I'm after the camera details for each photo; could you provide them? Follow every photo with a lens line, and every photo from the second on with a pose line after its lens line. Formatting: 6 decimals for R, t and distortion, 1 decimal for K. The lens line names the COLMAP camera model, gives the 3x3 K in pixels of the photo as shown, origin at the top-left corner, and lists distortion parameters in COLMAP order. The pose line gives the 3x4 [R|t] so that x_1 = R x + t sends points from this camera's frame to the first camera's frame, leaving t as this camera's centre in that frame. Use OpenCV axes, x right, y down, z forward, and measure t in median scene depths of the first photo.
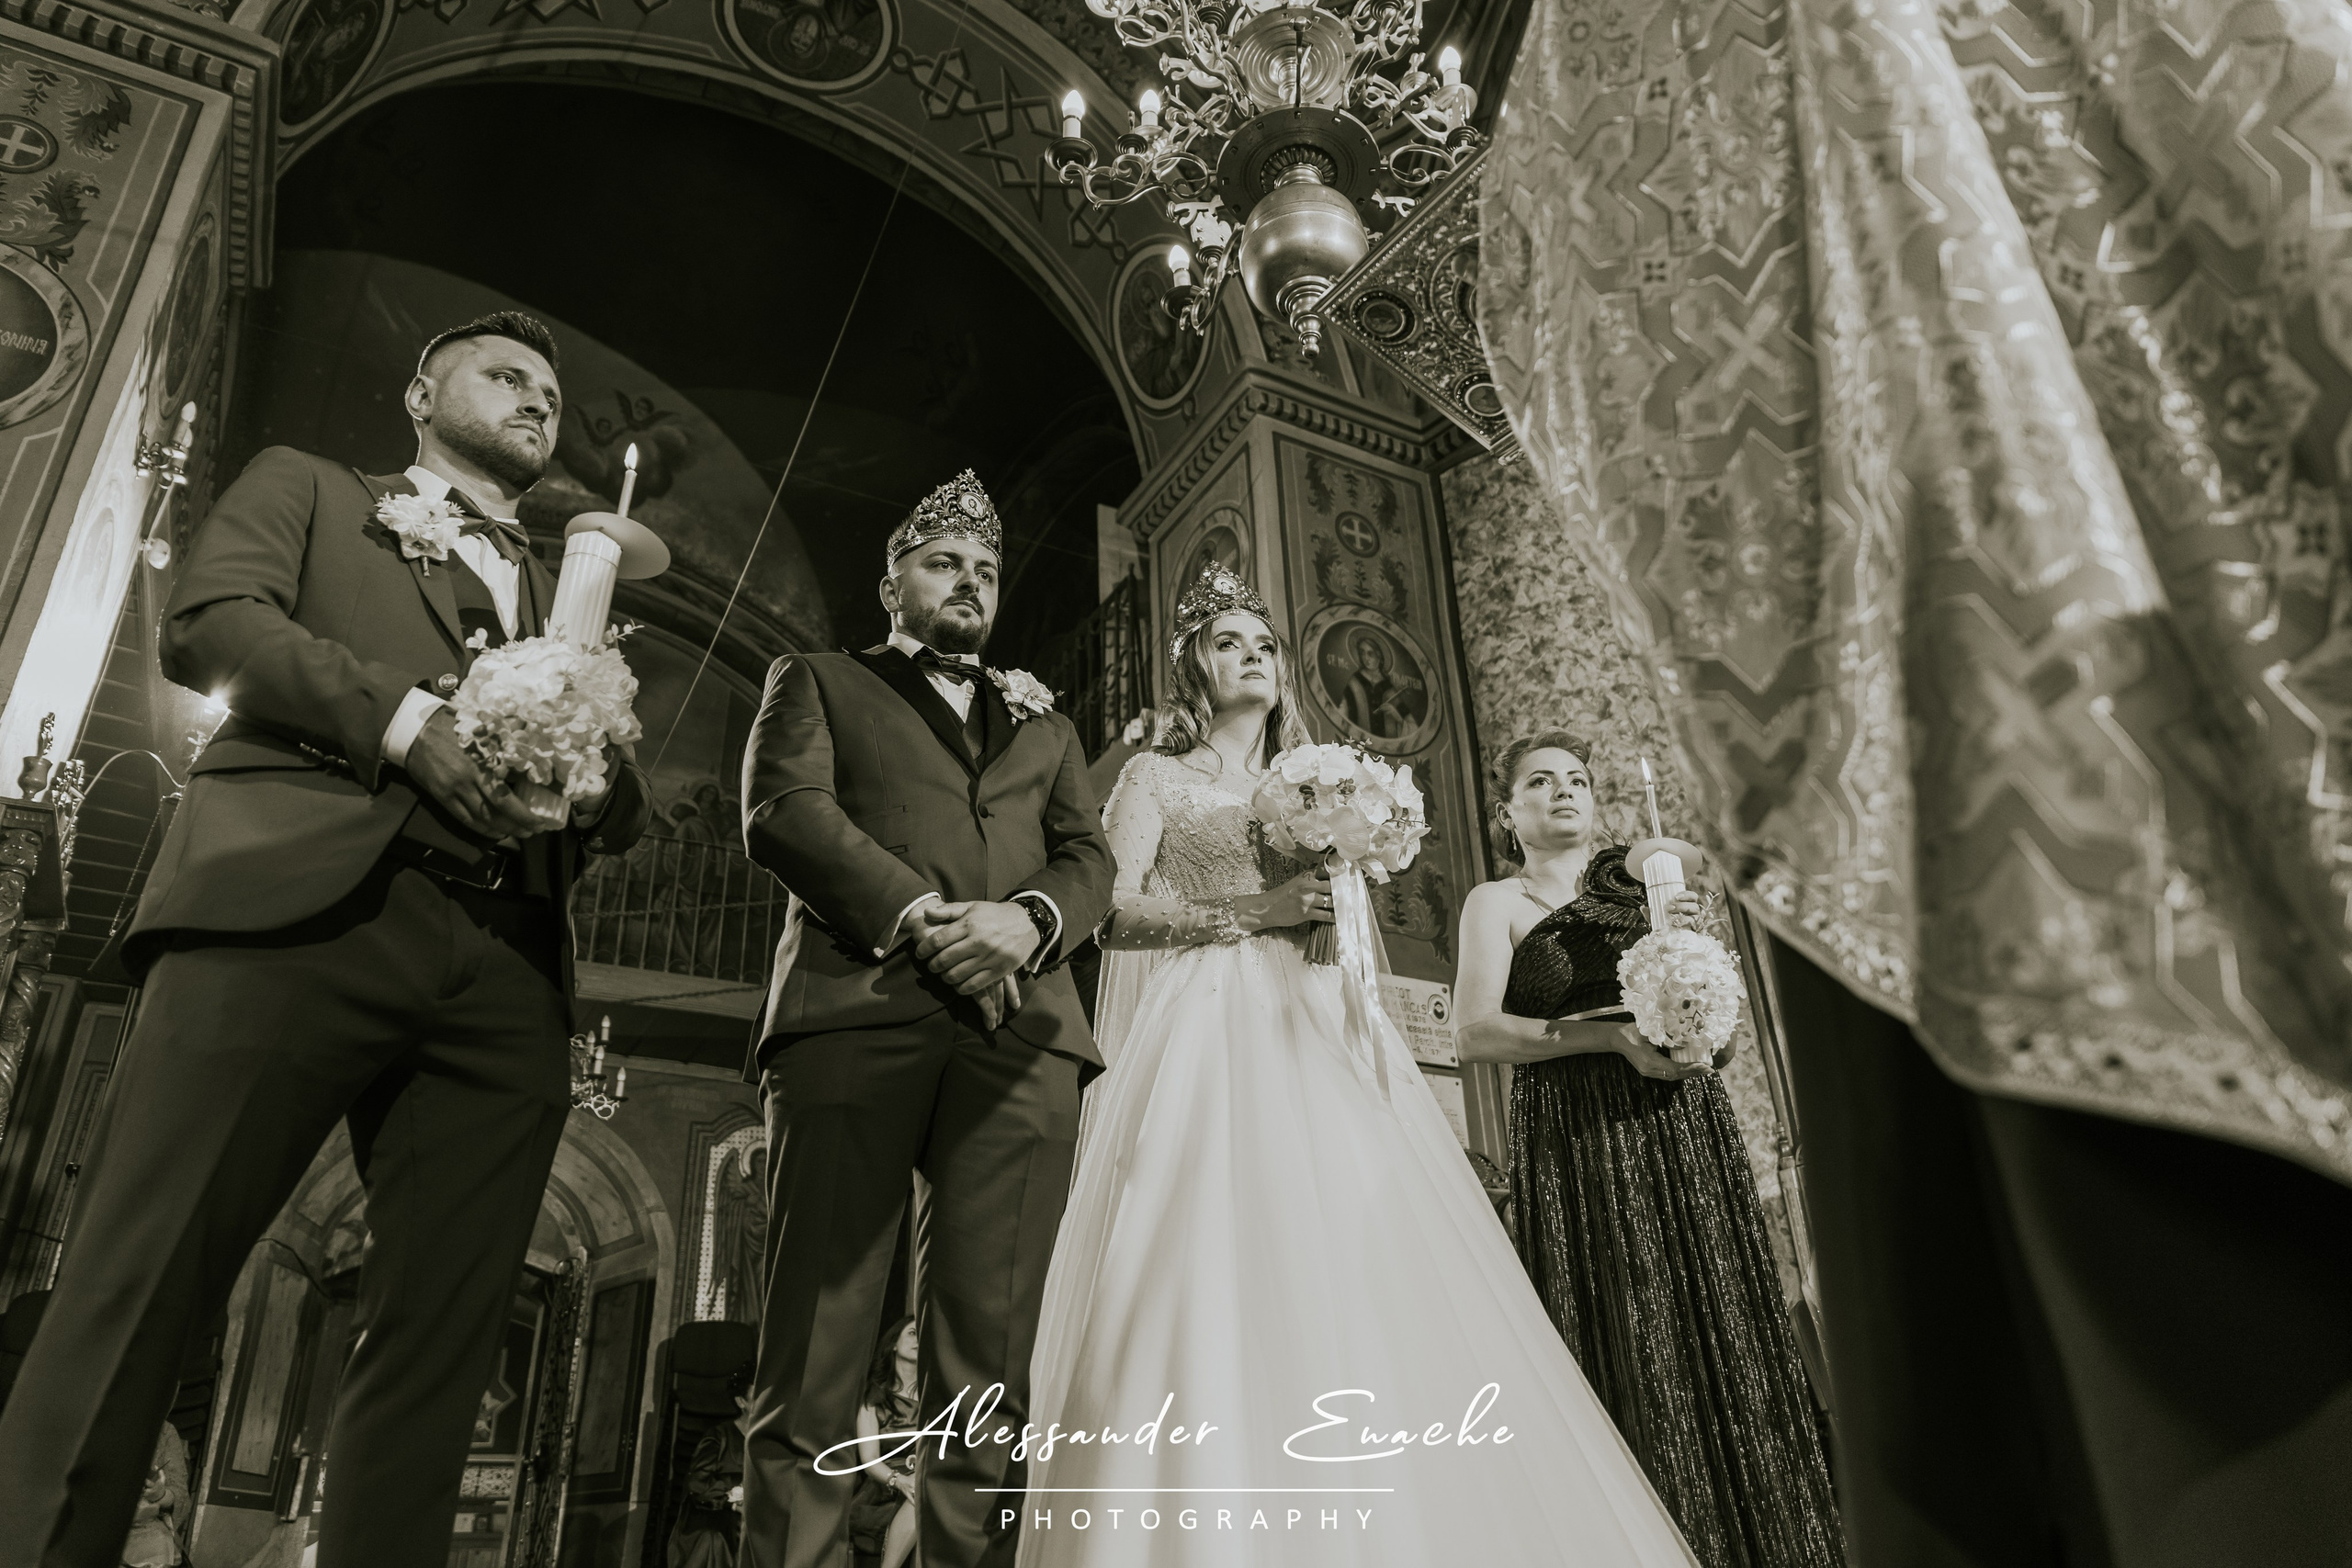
lens RADIAL K [[1575.4, 0, 1176.0], [0, 1575.4, 784.0], [0, 0, 1]] dist [0.002132, 0.003761]
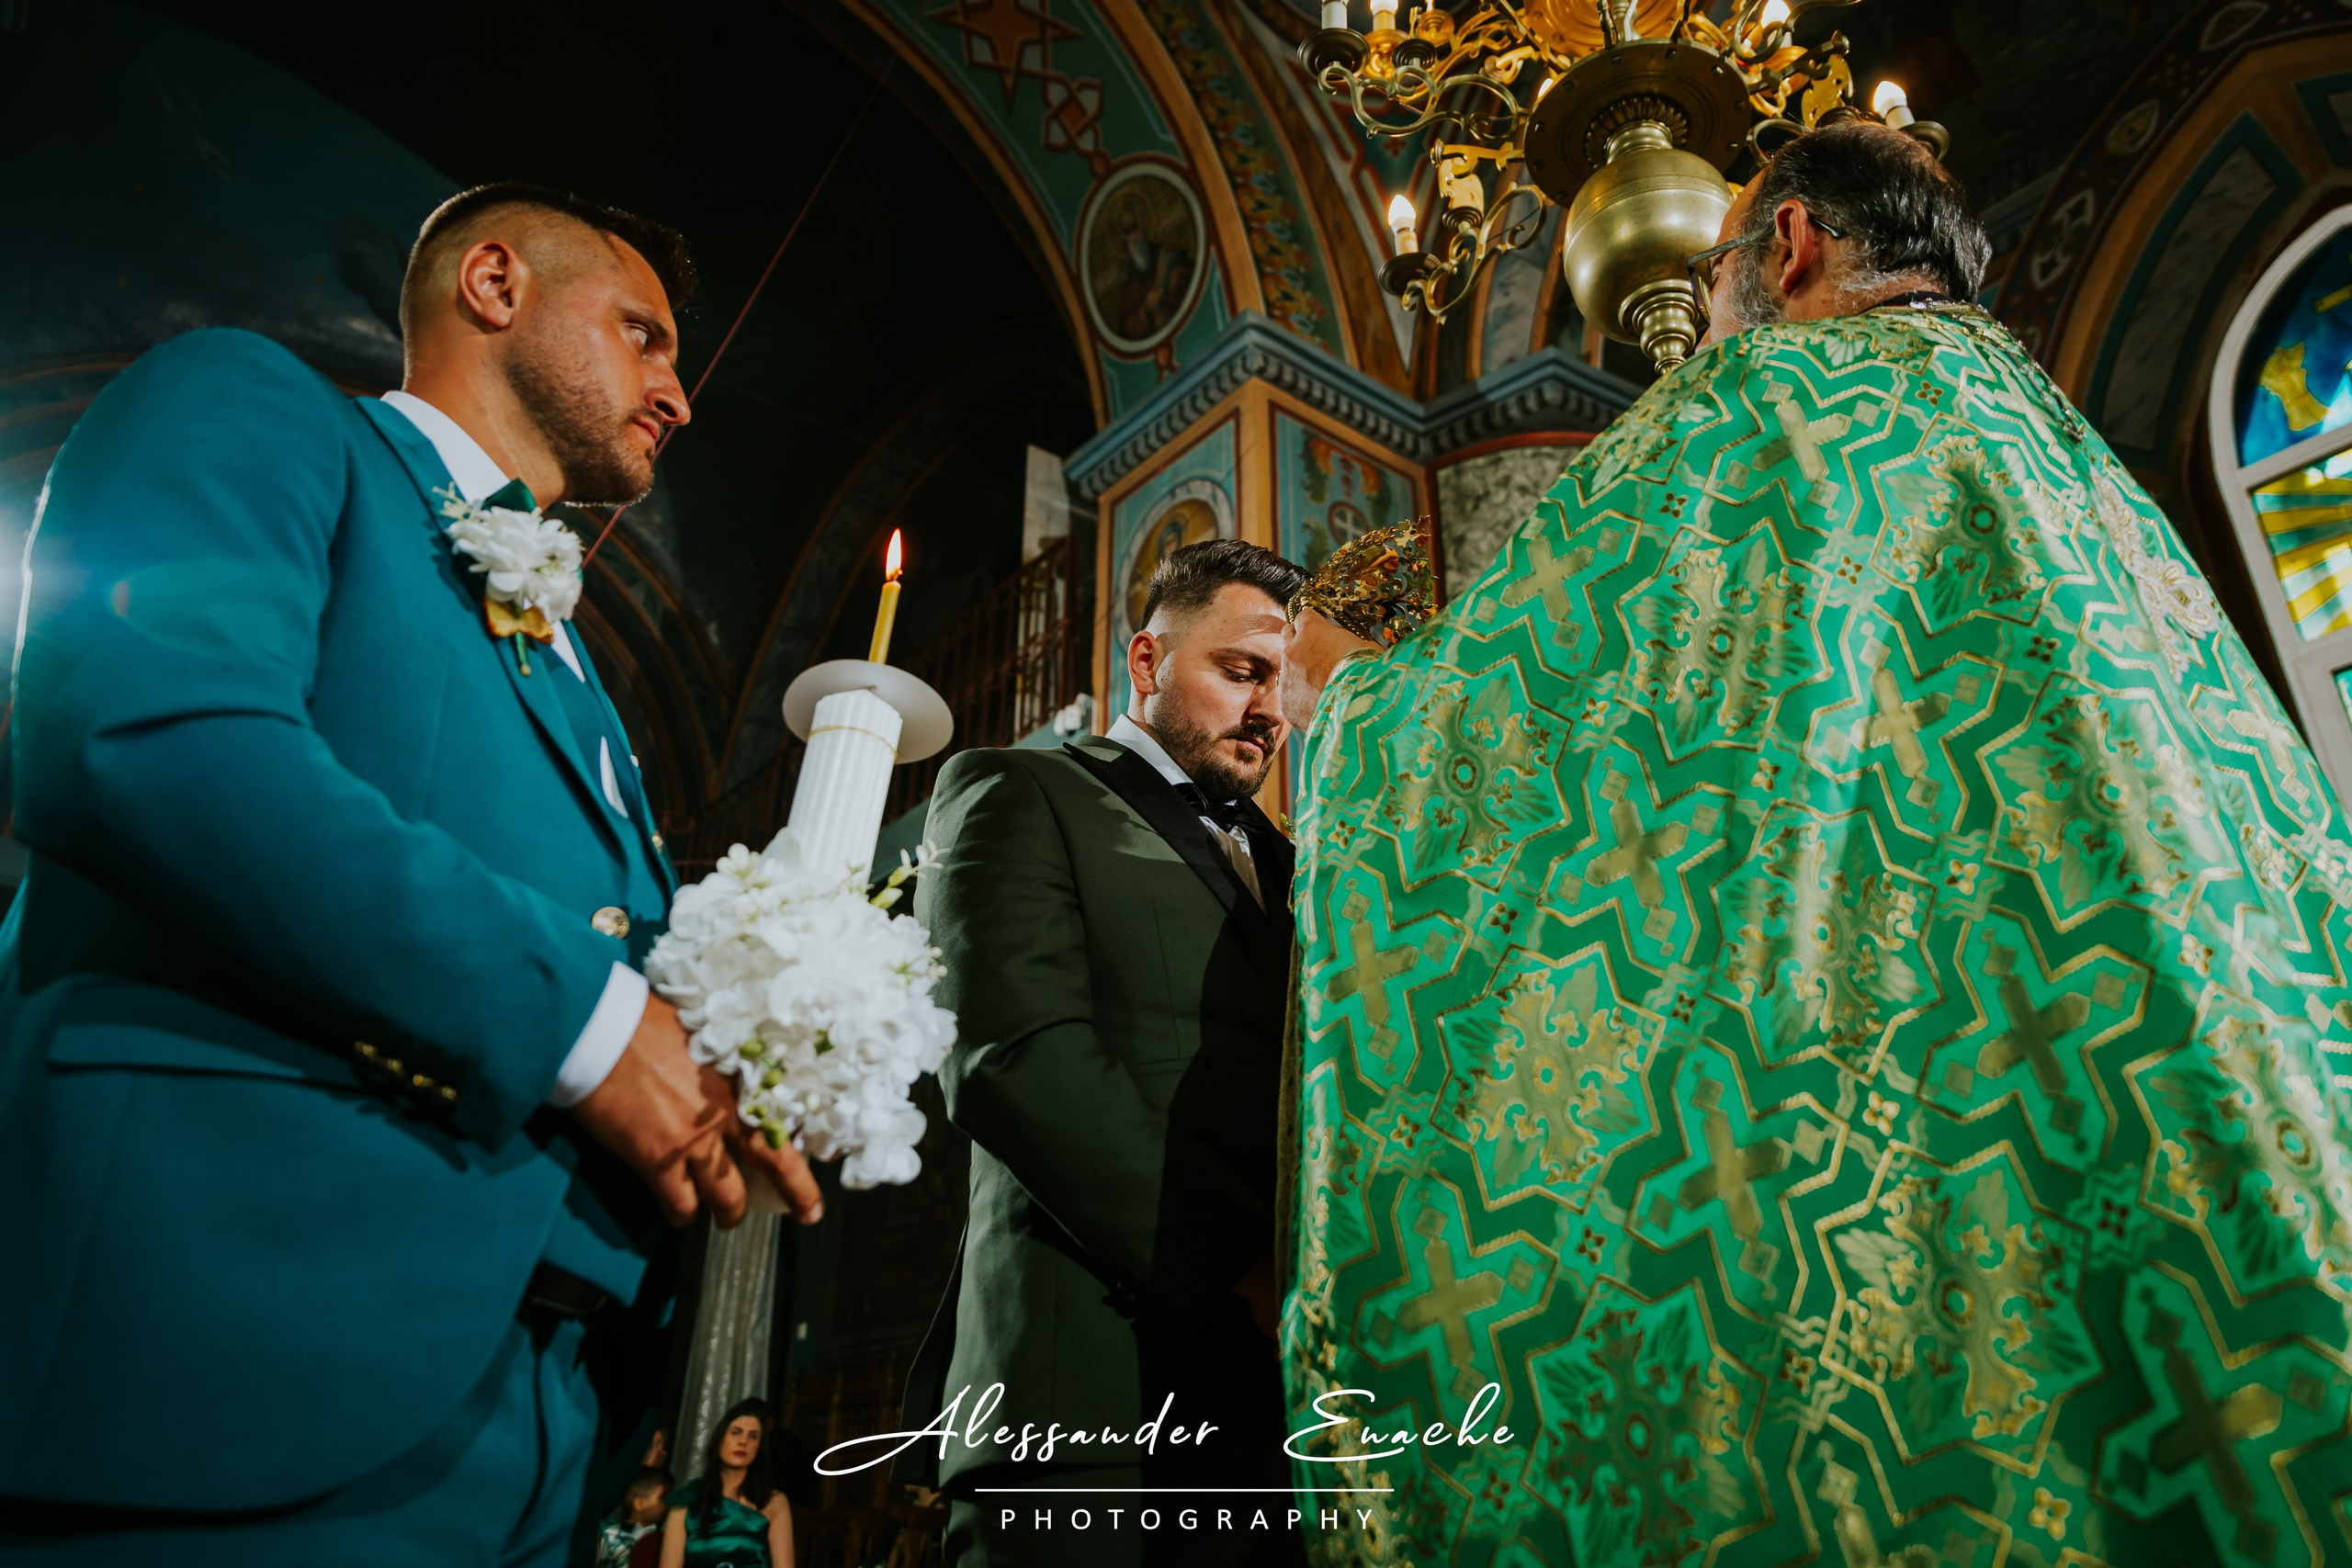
lens RADIAL K [[1575.4, 0, 1176.0], [0, 1575.4, 784.0], [0, 0, 1]] dist [0.002132, 0.003761]
pose [[0.984513, 0.102632, 0.142132, -0.091527], [-0.109208, 0.993244, 0.039245, -0.038434], [-0.137144, -0.054159, 0.989069, 0.121703]]
